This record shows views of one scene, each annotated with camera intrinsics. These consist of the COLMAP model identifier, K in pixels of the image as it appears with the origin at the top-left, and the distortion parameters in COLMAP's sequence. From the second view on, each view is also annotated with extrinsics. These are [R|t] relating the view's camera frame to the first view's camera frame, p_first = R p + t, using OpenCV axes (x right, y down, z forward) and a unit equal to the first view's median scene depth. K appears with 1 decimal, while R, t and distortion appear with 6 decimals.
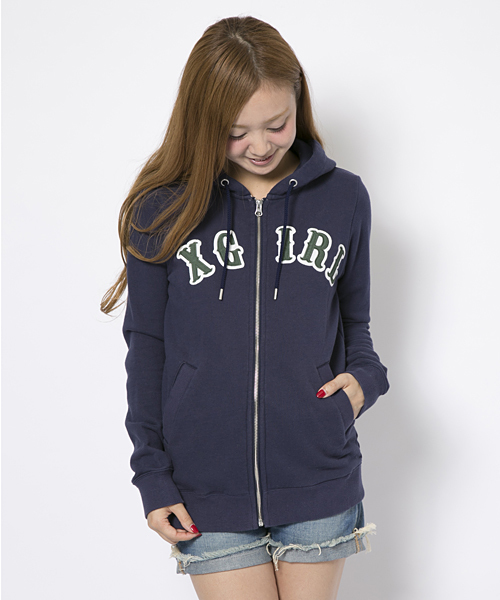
lens RADIAL K [[1510.4, 0, 250.1], [0, 1510.4, 300.1], [0, 0, 1]] dist [-0.013430, 0.000000]
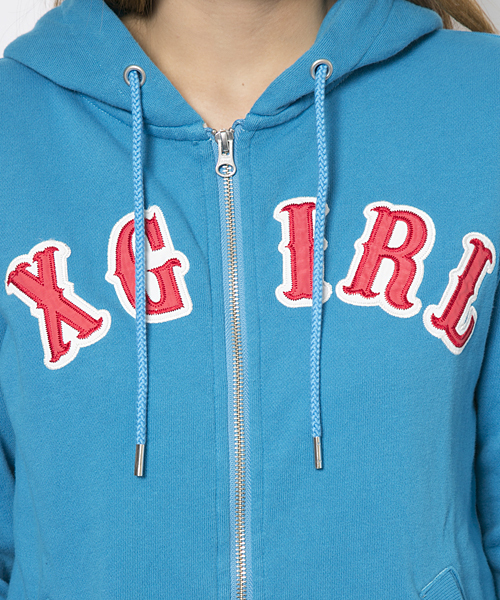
lens RADIAL K [[1759.5, 0, 249.4], [0, 1759.5, 300.0], [0, 0, 1]] dist [0.074730, 0.000000]
pose [[0.998453, -0.033055, 0.044705, -0.008918], [0.036733, 0.995778, -0.084126, 0.010486], [-0.041736, 0.085638, 0.995452, 0.584371]]
